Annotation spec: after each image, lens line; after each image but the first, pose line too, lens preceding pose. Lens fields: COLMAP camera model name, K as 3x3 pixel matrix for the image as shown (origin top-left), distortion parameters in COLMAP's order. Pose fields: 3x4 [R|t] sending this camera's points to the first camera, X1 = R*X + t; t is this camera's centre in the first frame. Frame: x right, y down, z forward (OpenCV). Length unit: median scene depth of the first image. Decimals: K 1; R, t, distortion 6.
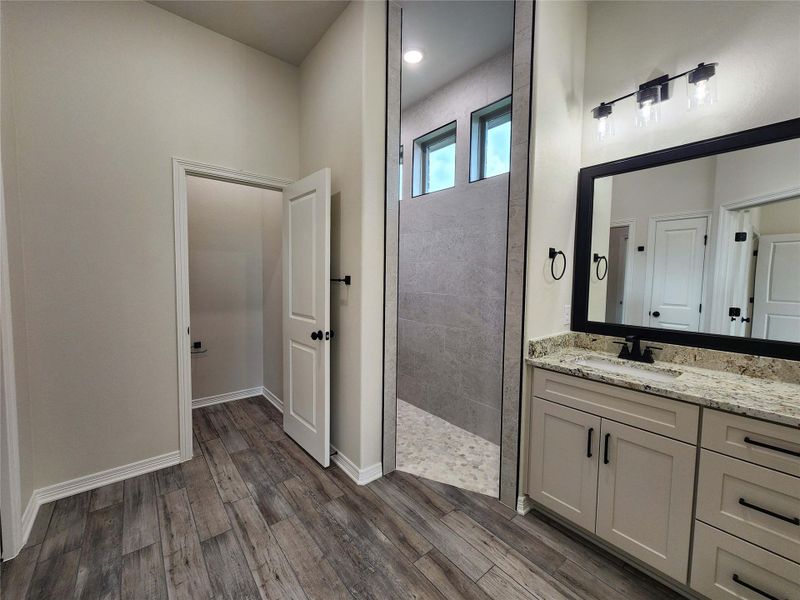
lens RADIAL K [[327.5, 0, 395.3], [0, 327.5, 297.0], [0, 0, 1]] dist [0.001293, 0.000293]
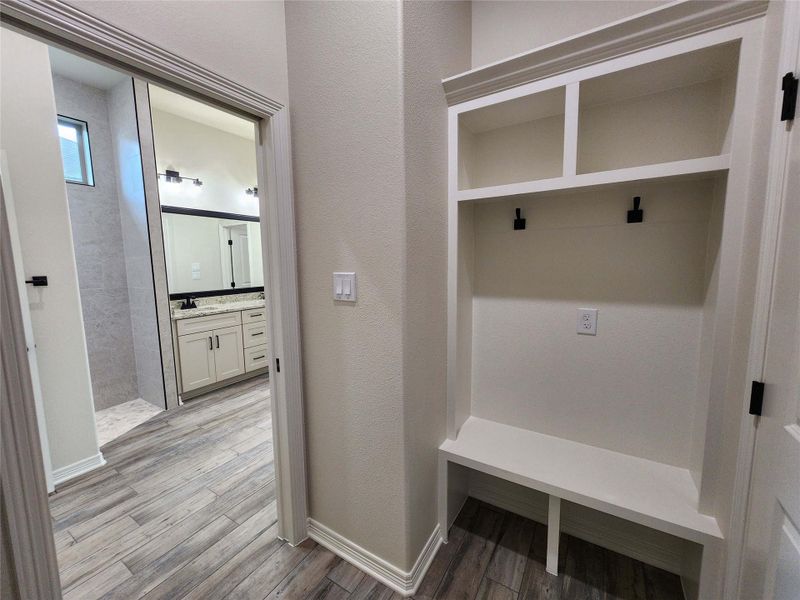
lens RADIAL K [[327.5, 0, 395.3], [0, 327.5, 297.0], [0, 0, 1]] dist [0.001293, 0.000293]
pose [[-0.325710, -0.113096, 0.938681, -1.594463], [0.069243, 0.987300, 0.142980, -0.083721], [-0.942931, 0.111567, -0.313742, 0.409578]]
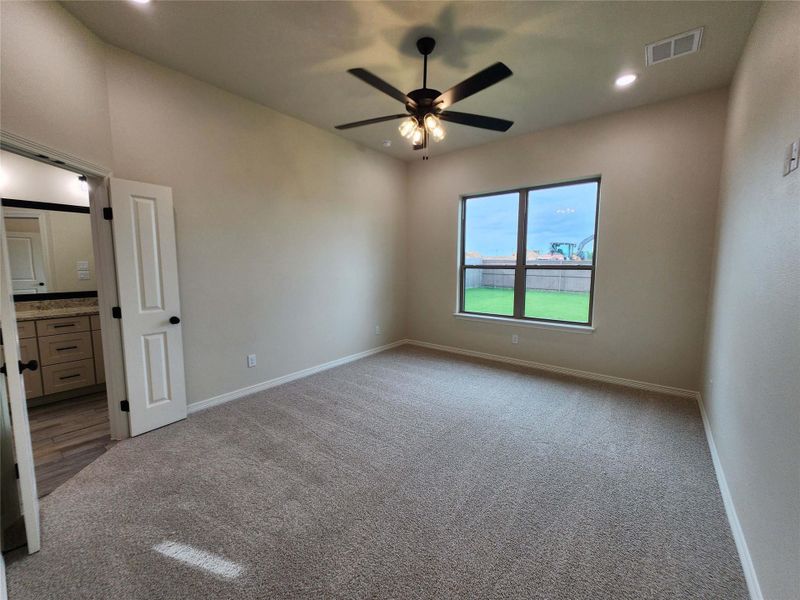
lens RADIAL K [[327.5, 0, 395.3], [0, 327.5, 297.0], [0, 0, 1]] dist [0.001293, 0.000293]
pose [[-0.214846, -0.117055, 0.969608, -1.380232], [0.056964, 0.989599, 0.132091, -0.007686], [-0.974985, 0.083612, -0.205943, -0.782556]]
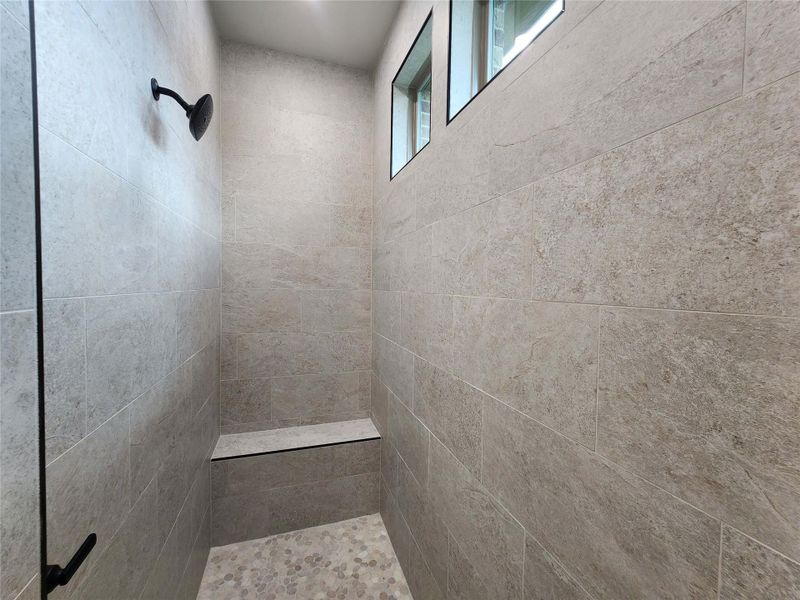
lens RADIAL K [[327.5, 0, 395.3], [0, 327.5, 297.0], [0, 0, 1]] dist [0.001293, 0.000293]
pose [[0.938631, 0.012667, -0.344690, 0.235408], [-0.025564, 0.999132, -0.032897, -0.160853], [0.343974, 0.039690, 0.938140, 1.142778]]
